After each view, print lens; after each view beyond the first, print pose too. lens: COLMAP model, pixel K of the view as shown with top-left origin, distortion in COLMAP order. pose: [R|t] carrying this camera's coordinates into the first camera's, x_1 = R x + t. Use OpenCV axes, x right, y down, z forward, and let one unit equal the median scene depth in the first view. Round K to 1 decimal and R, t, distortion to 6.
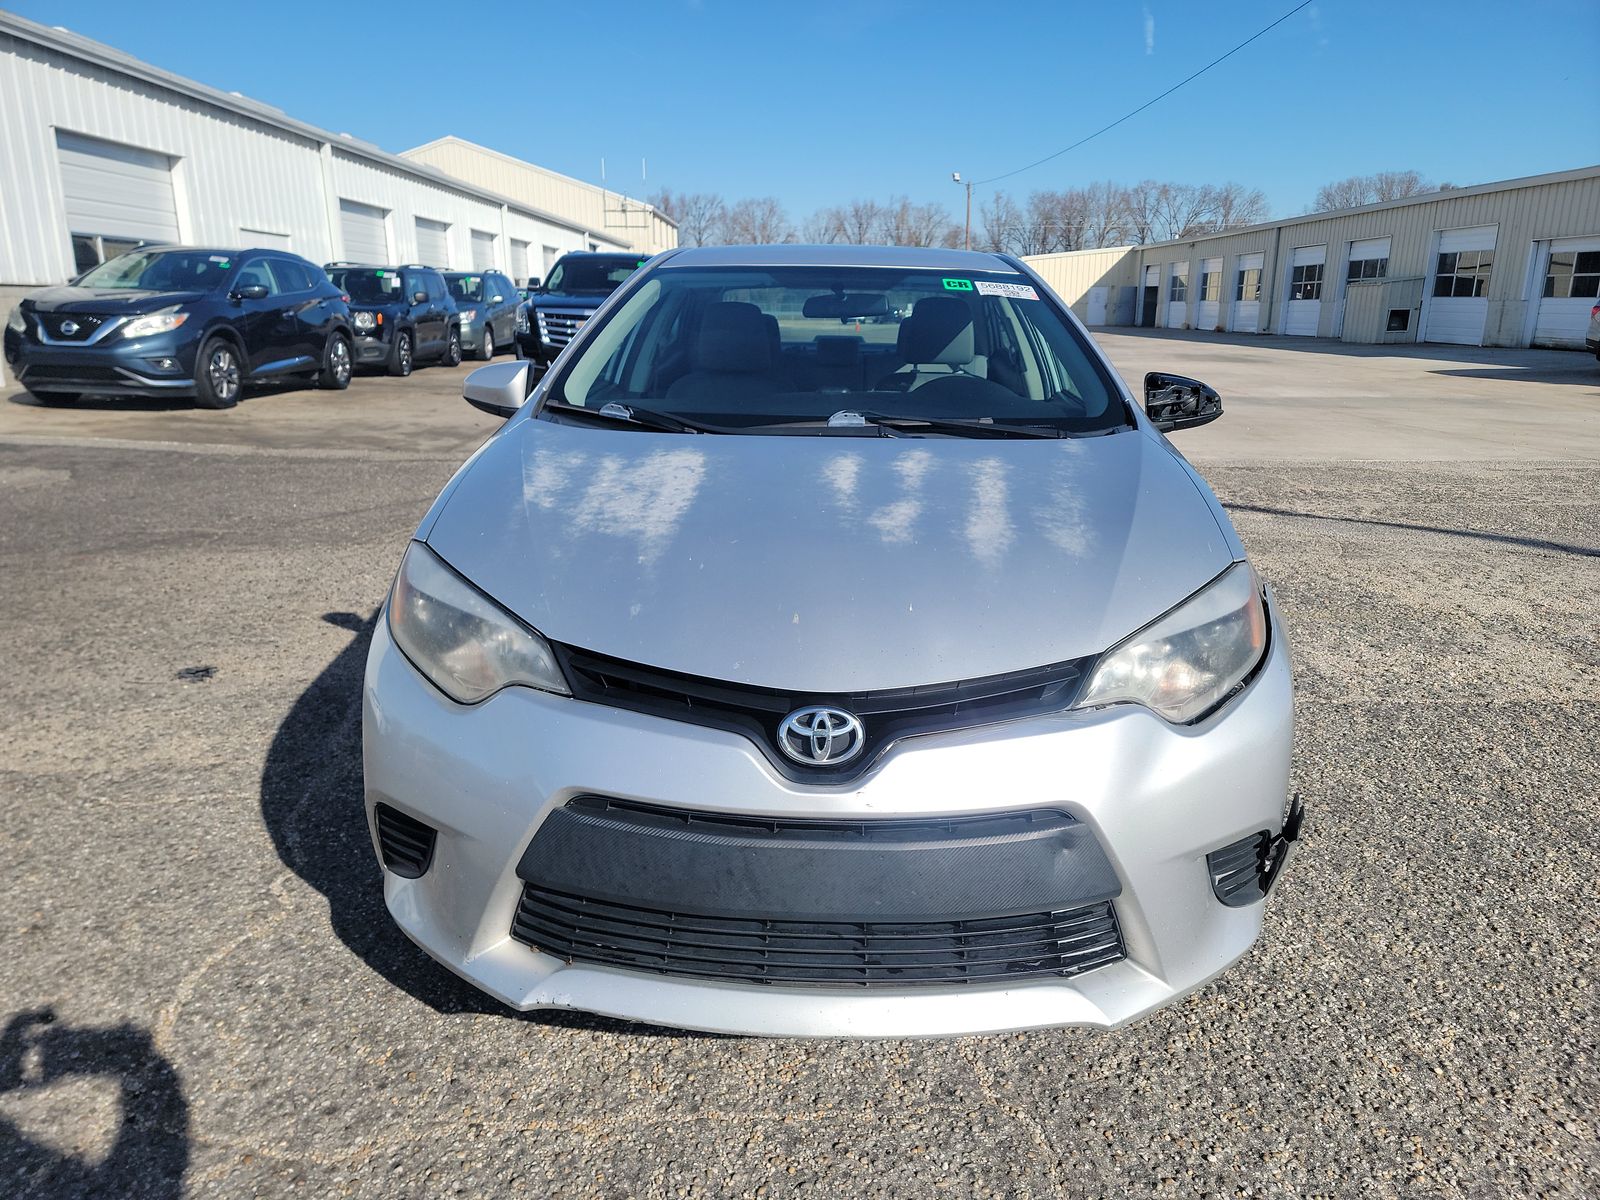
lens RADIAL K [[1105.8, 0, 815.6], [0, 1105.8, 564.1], [0, 0, 1]] dist [0.063424, -0.044946]
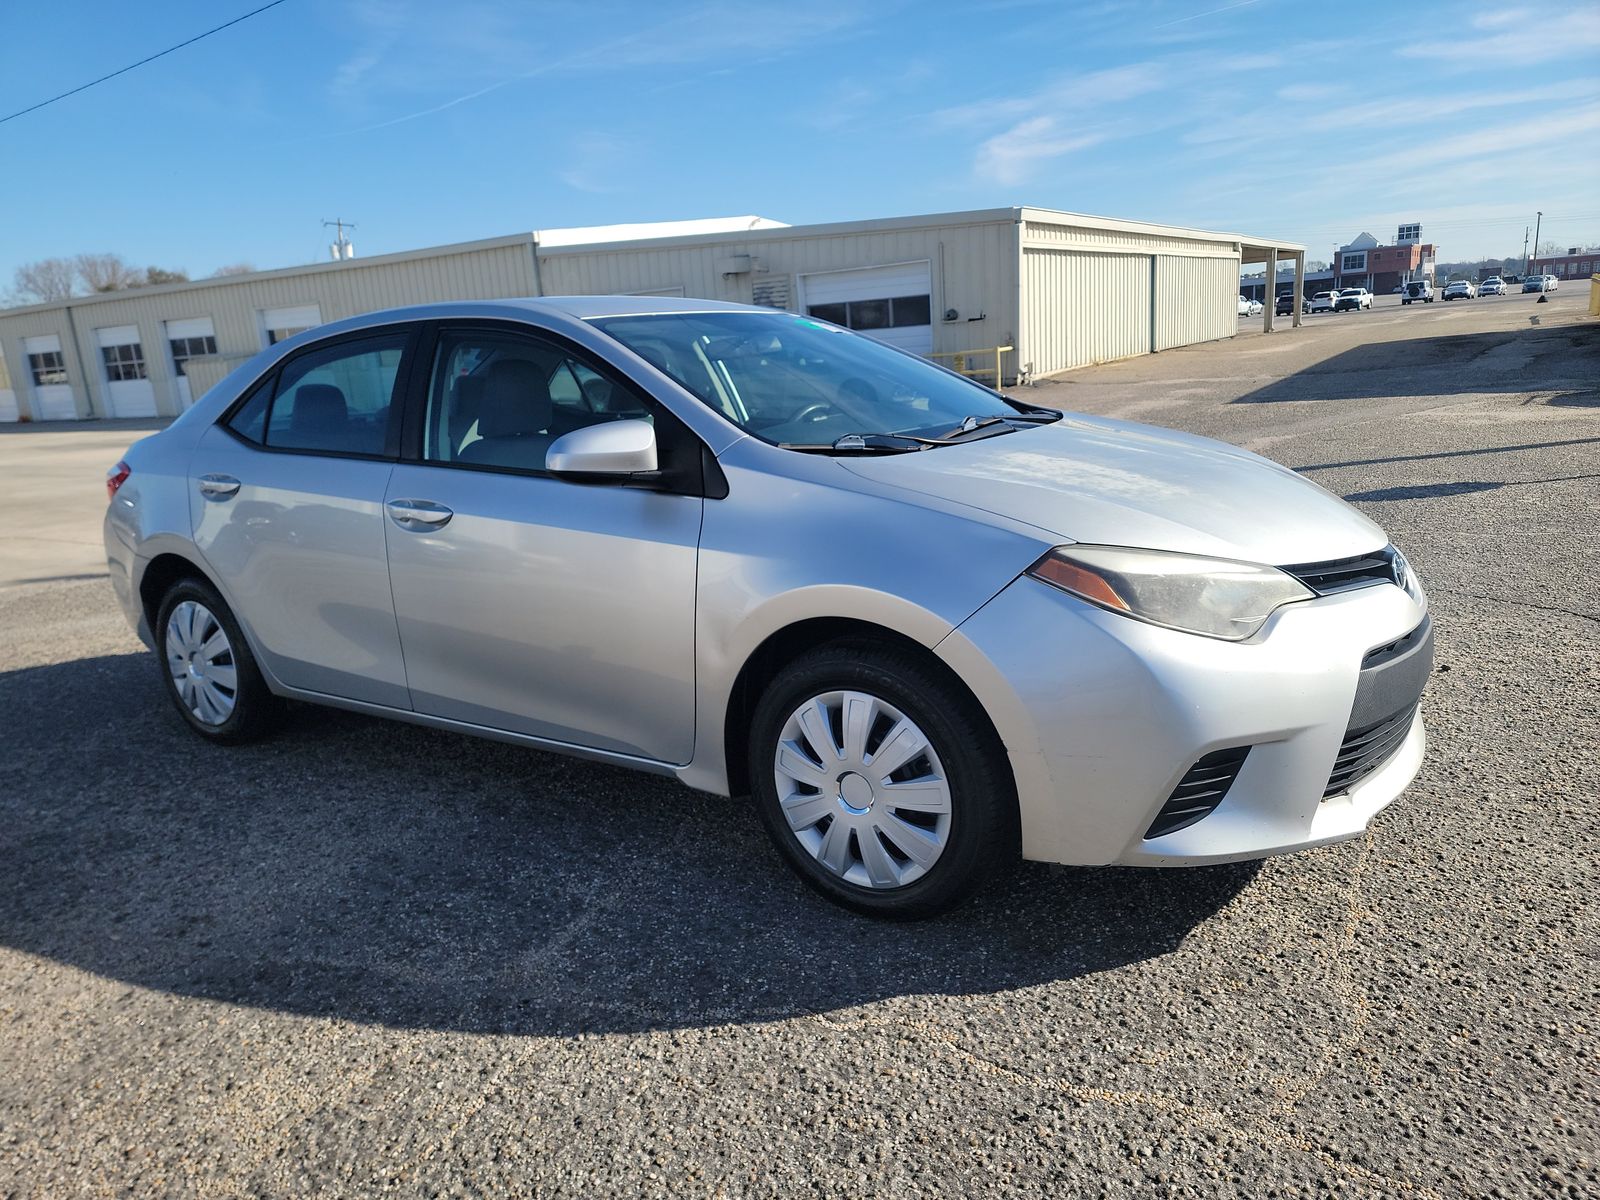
lens RADIAL K [[1105.8, 0, 815.6], [0, 1105.8, 564.1], [0, 0, 1]] dist [0.063424, -0.044946]
pose [[0.536024, -0.194420, 0.821510, -0.179041], [0.249132, 0.966211, 0.066111, -0.017478], [-0.806605, 0.169227, 0.566348, 0.077400]]
